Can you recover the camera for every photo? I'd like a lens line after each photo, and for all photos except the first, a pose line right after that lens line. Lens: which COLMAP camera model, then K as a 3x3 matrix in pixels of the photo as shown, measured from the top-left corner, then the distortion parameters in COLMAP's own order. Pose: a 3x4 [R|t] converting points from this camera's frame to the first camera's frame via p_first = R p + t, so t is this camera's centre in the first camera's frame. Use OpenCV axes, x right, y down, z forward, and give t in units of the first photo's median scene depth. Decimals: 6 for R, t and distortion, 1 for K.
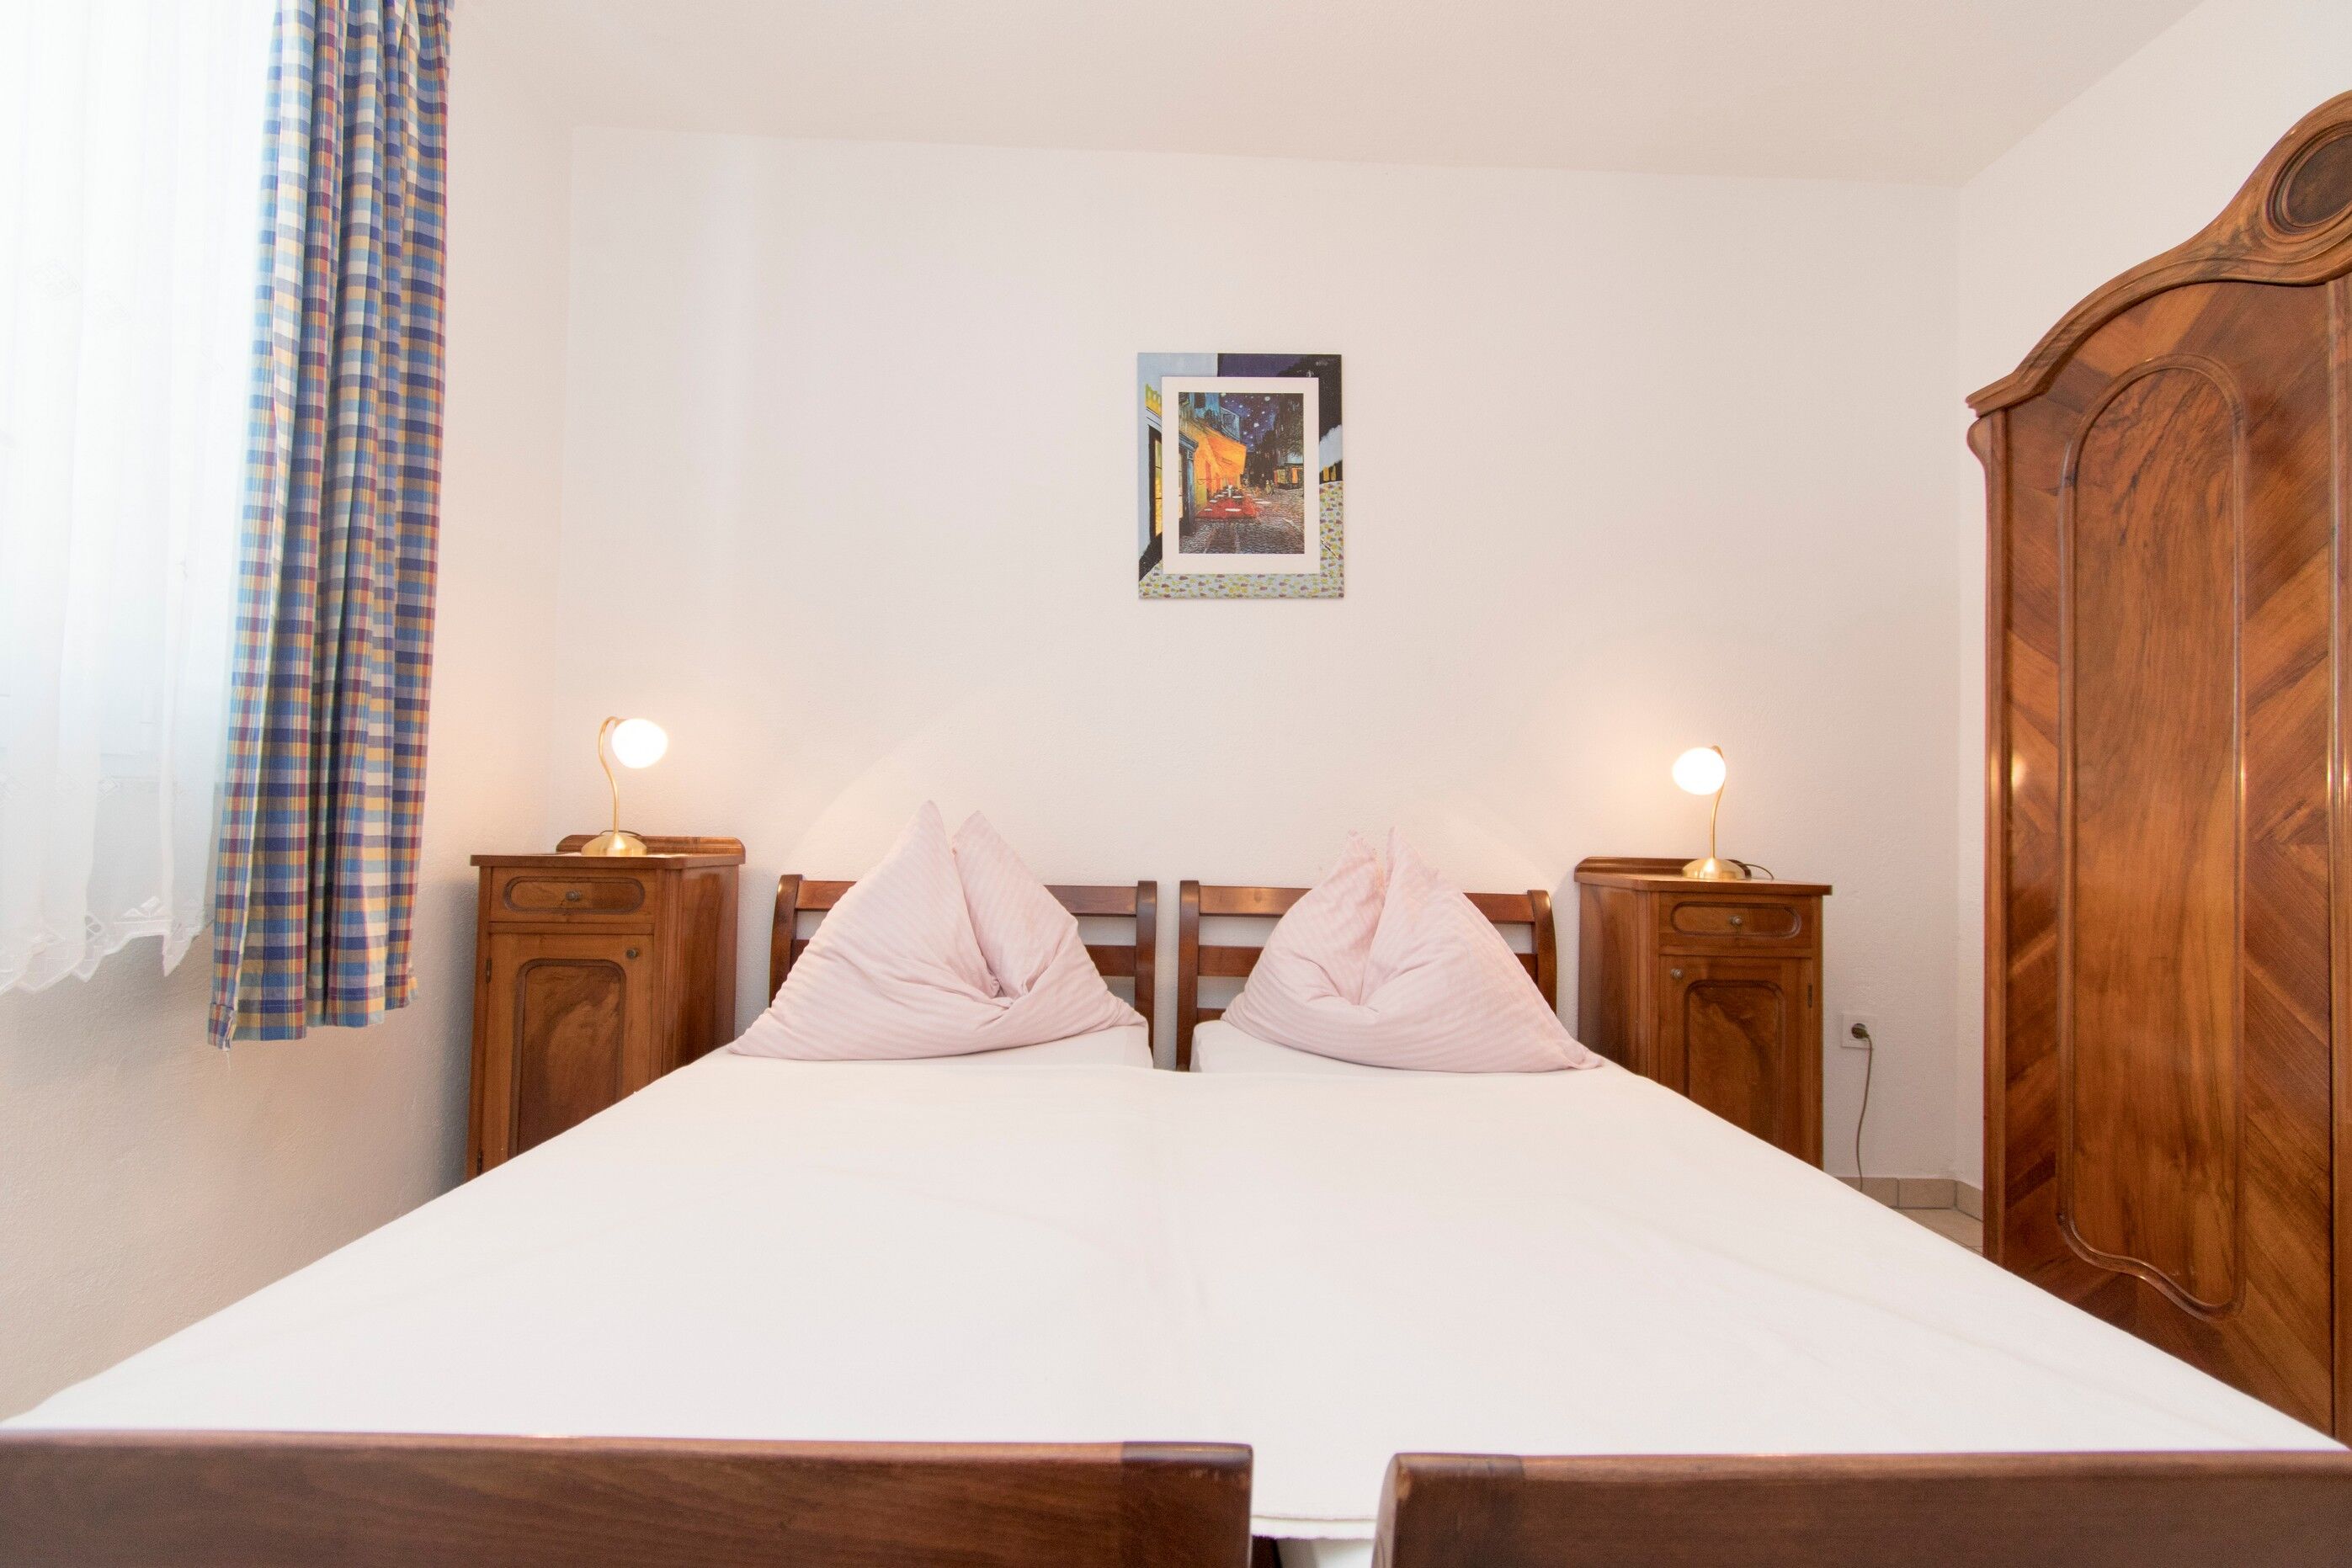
lens RADIAL K [[1028.0, 0, 1169.8], [0, 1028.0, 794.5], [0, 0, 1]] dist [-0.000591, -0.001045]
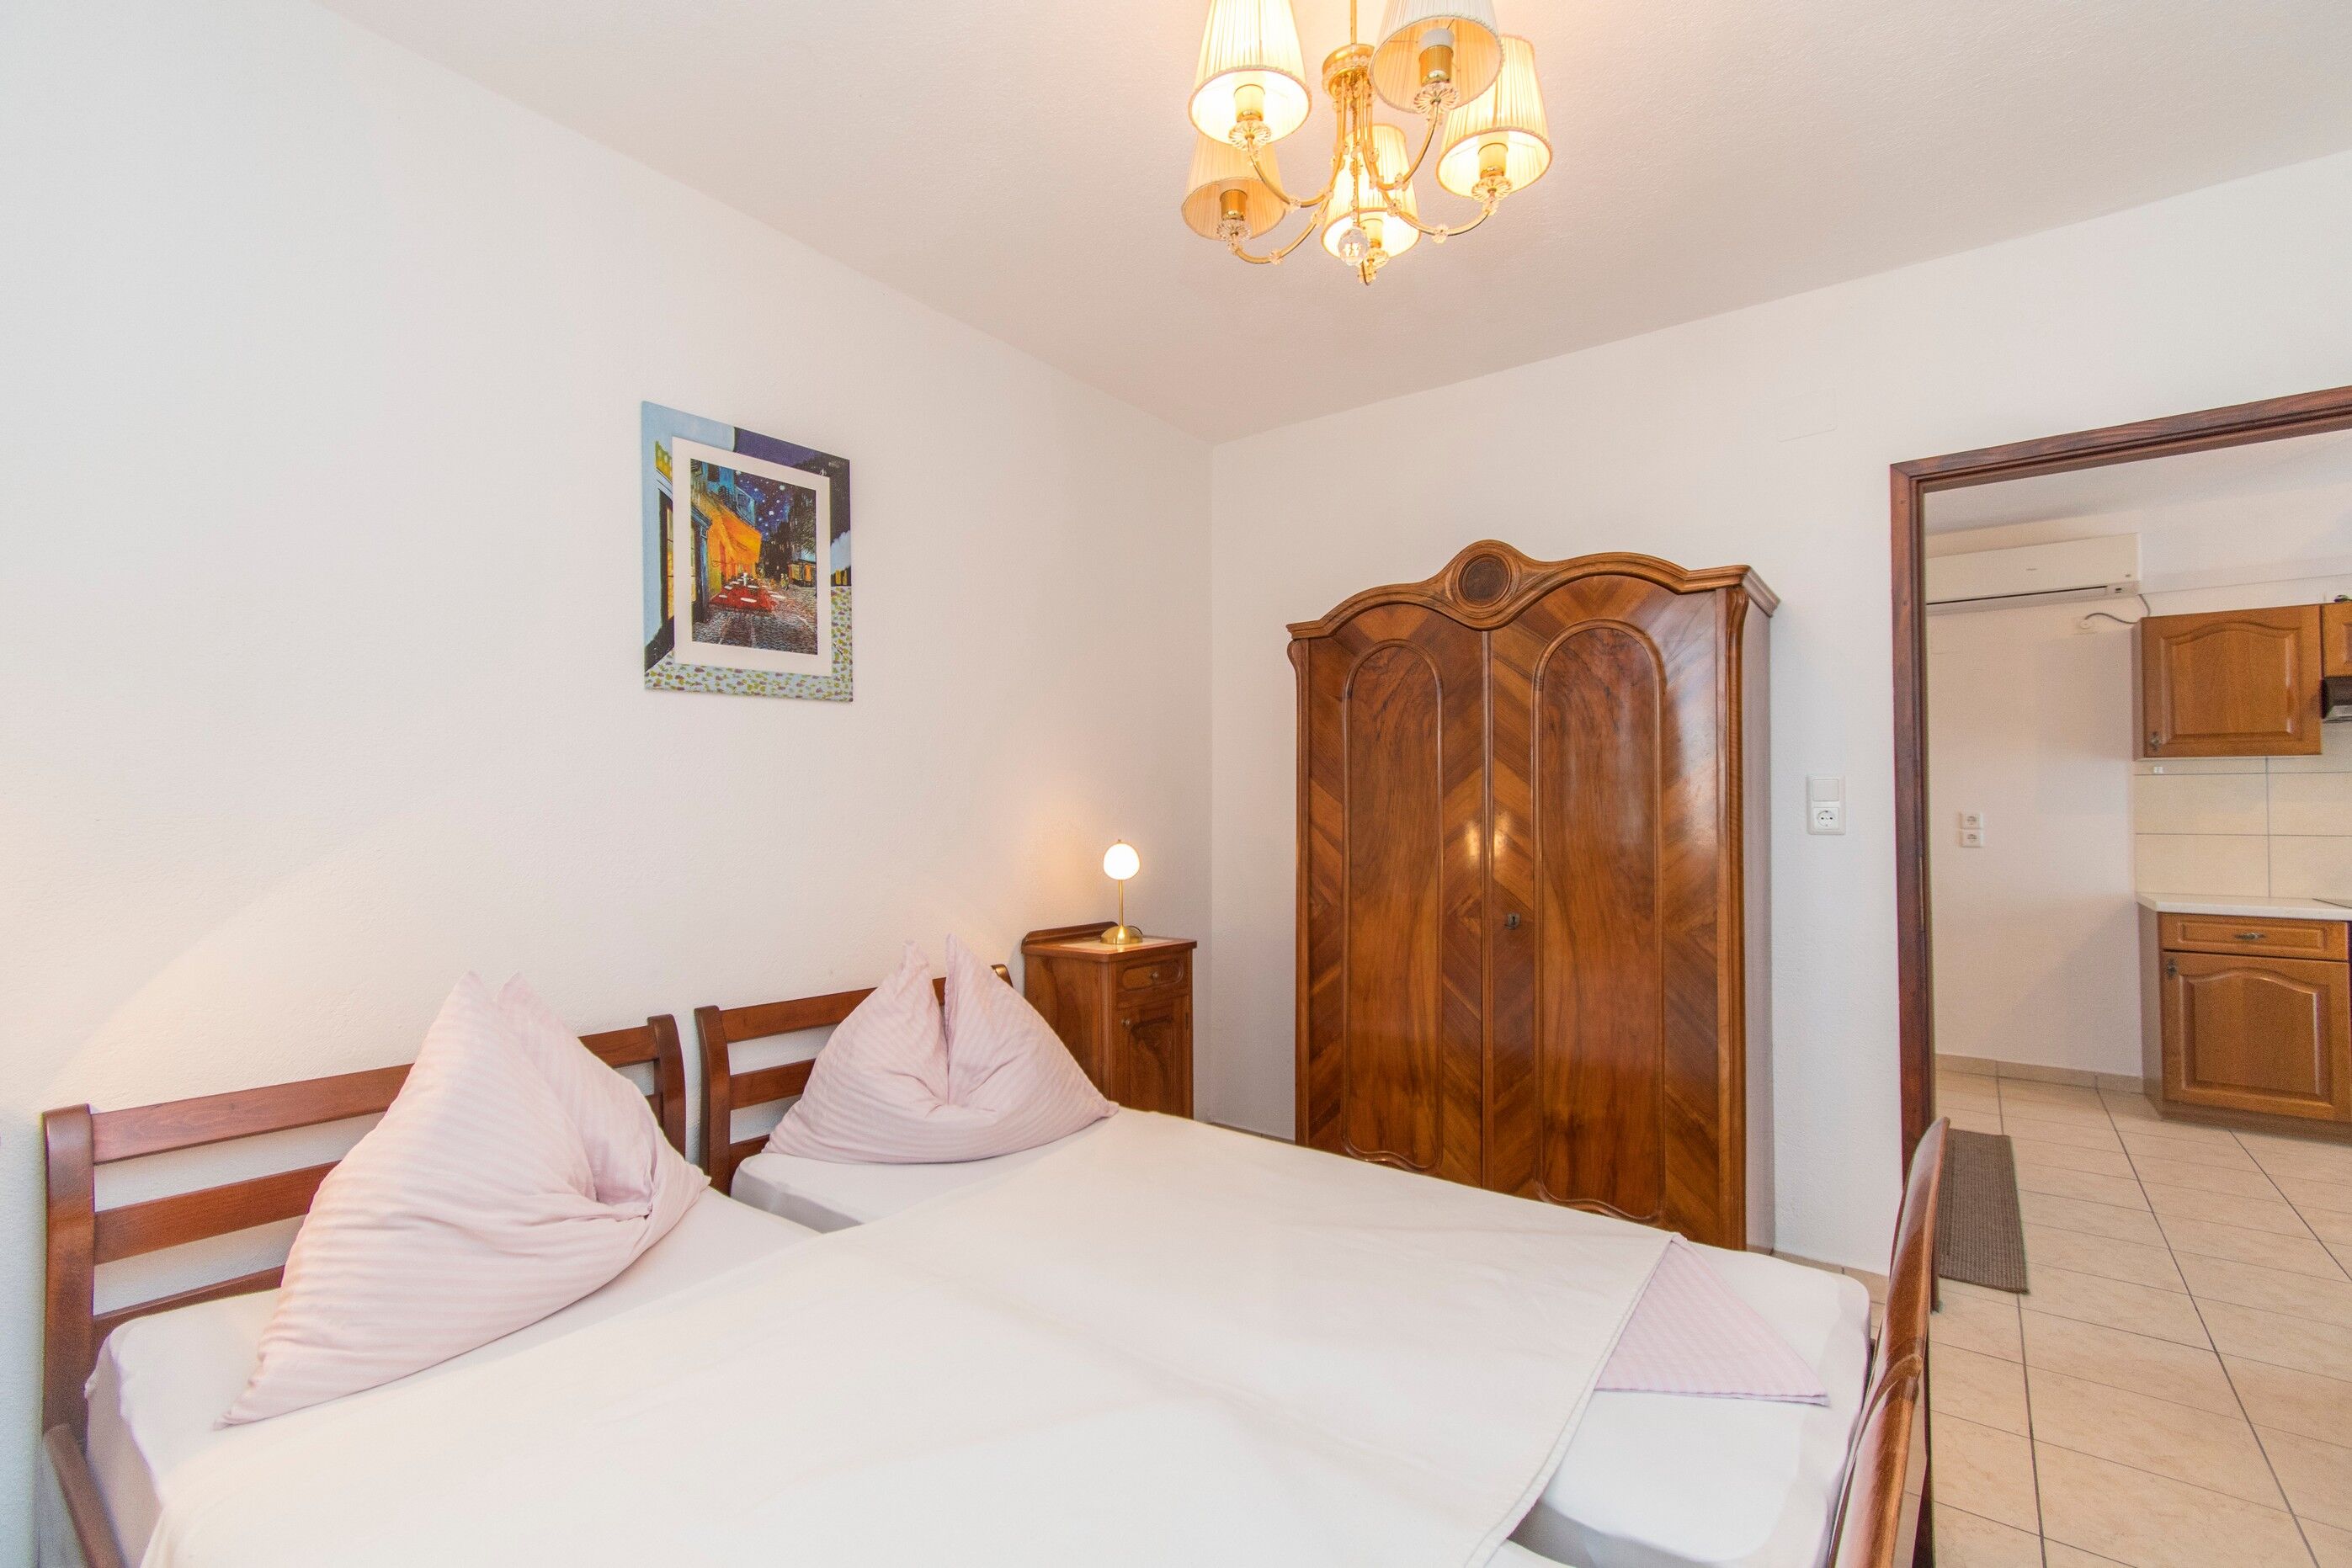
lens RADIAL K [[1028.0, 0, 1169.5], [0, 1028.0, 796.2], [0, 0, 1]] dist [-0.000591, -0.001045]
pose [[0.632241, -0.007970, 0.774731, -0.524939], [-0.002388, 0.999922, 0.012236, -0.140766], [-0.774768, -0.009586, 0.632173, 0.148098]]
